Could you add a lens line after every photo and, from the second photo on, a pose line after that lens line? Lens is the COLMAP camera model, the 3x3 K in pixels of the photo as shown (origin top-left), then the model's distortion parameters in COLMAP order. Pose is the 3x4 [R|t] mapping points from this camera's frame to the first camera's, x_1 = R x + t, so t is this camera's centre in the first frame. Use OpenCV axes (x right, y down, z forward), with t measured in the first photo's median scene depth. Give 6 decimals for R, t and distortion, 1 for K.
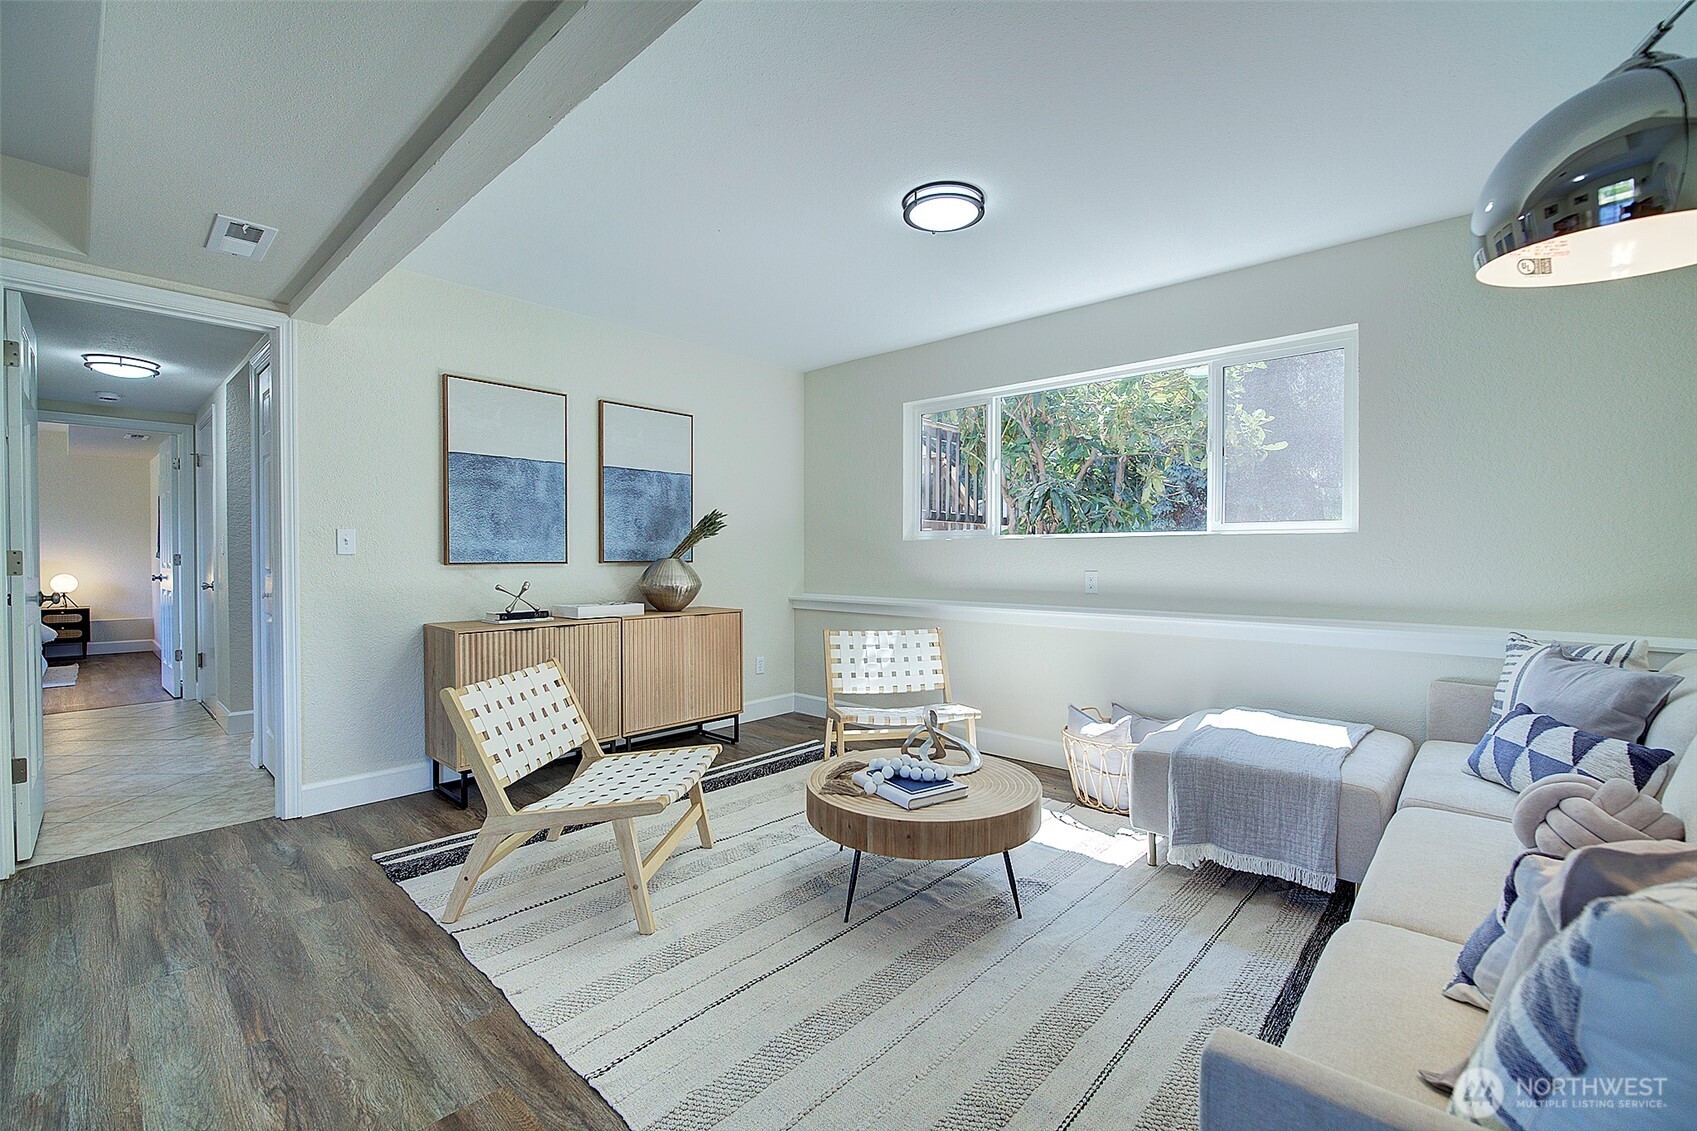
lens RADIAL K [[738.2, 0, 844.4], [0, 738.2, 557.7], [0, 0, 1]] dist [-0.015493, 0.002312]
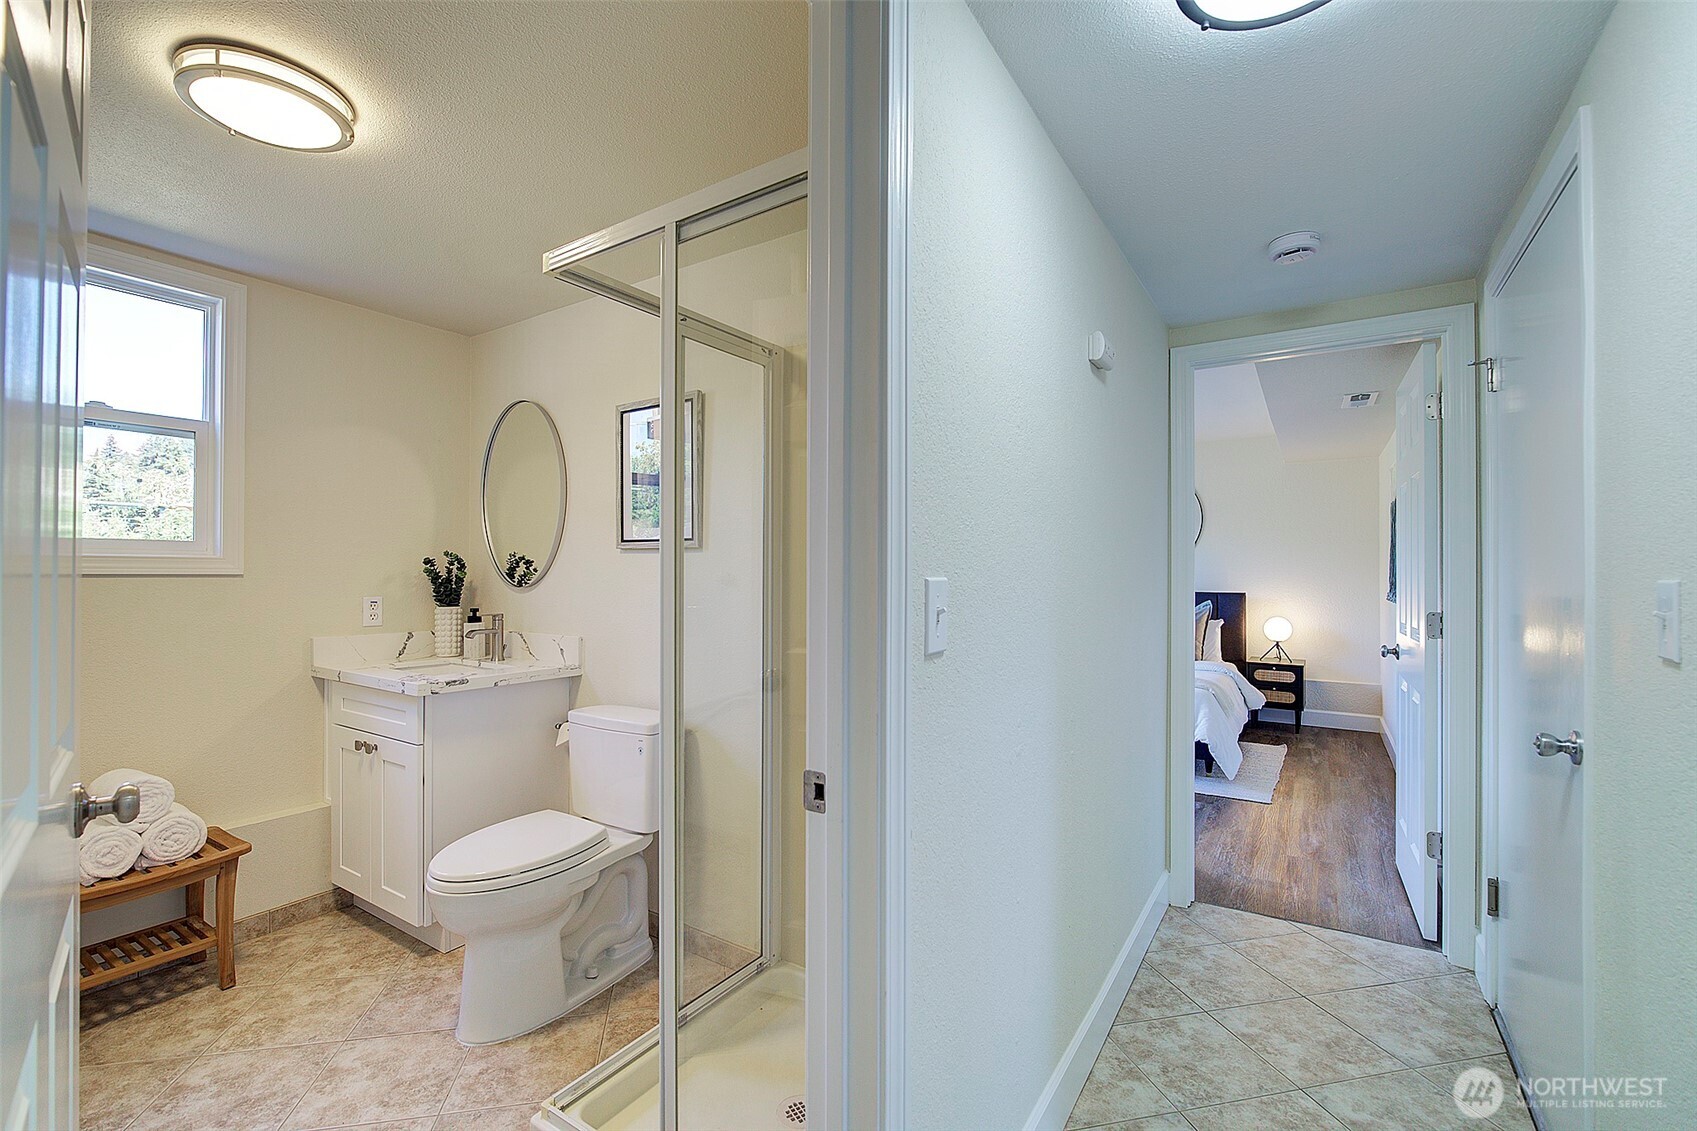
lens RADIAL K [[738.2, 0, 847.6], [0, 738.2, 569.9], [0, 0, 1]] dist [-0.015493, 0.002312]
pose [[0.179905, -0.003199, -0.983679, -0.399331], [-0.015535, 0.999861, -0.006093, -0.014714], [0.983561, 0.016377, 0.179830, 0.420863]]
